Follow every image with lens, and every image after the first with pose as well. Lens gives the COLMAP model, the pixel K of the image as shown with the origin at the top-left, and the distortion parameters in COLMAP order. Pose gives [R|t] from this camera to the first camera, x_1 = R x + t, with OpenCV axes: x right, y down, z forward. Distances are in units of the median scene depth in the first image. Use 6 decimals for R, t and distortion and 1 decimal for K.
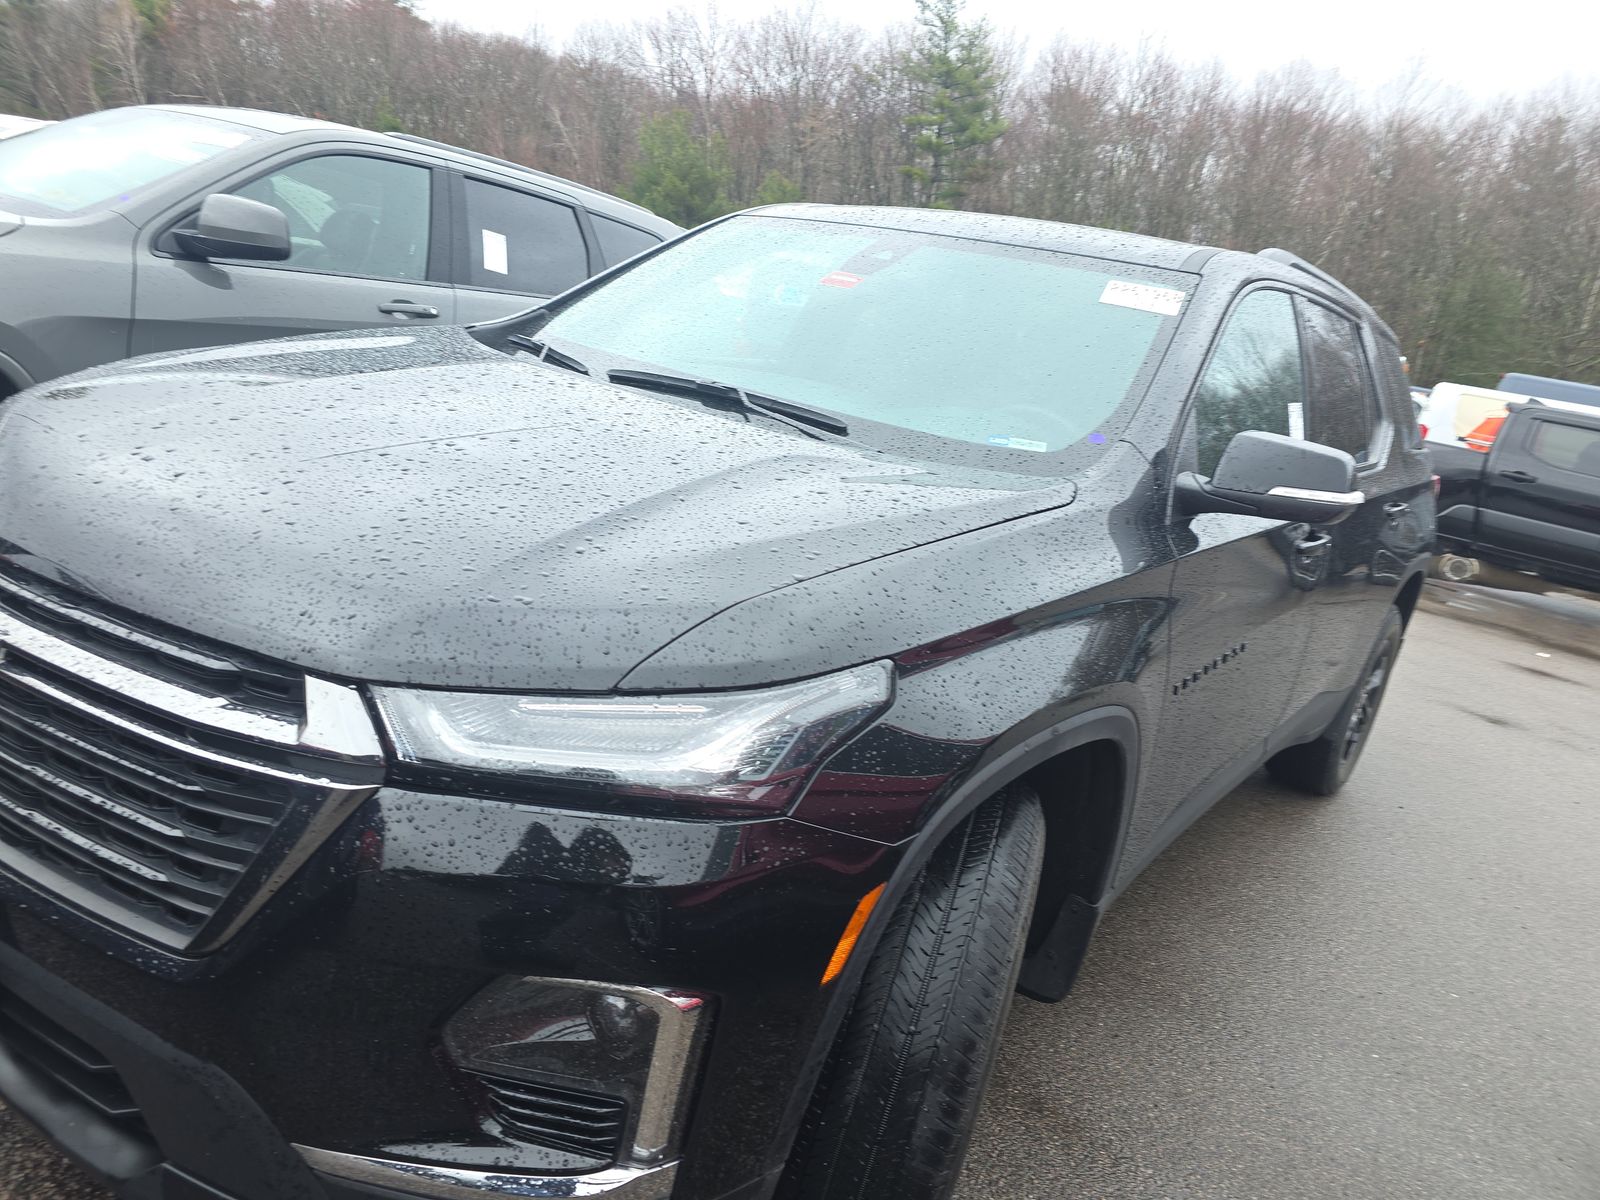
lens RADIAL K [[1030.7, 0, 806.0], [0, 1030.7, 635.2], [0, 0, 1]] dist [0.041971, -0.041505]
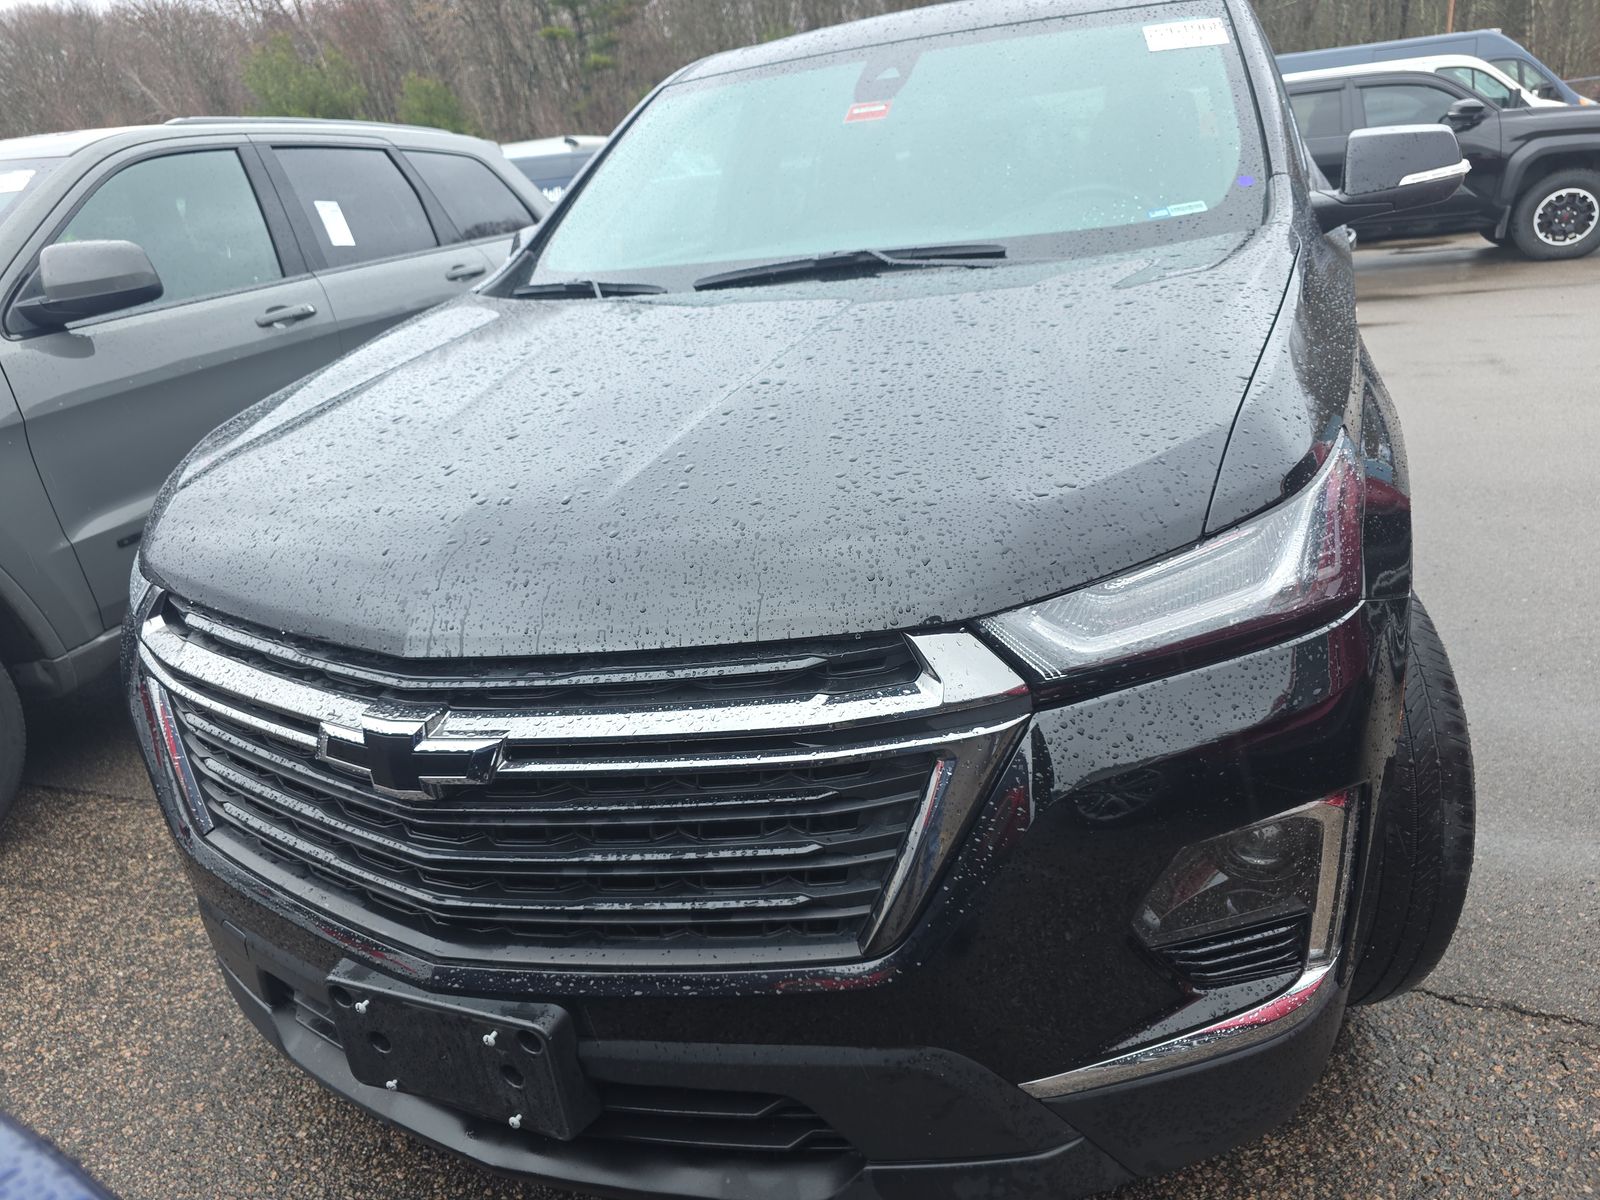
lens RADIAL K [[1030.7, 0, 806.0], [0, 1030.7, 635.2], [0, 0, 1]] dist [0.041971, -0.041505]
pose [[0.920055, -0.364135, 0.144583, -0.408521], [0.344352, 0.927595, 0.144877, -0.075217], [-0.186869, -0.083507, 0.978829, 0.064372]]
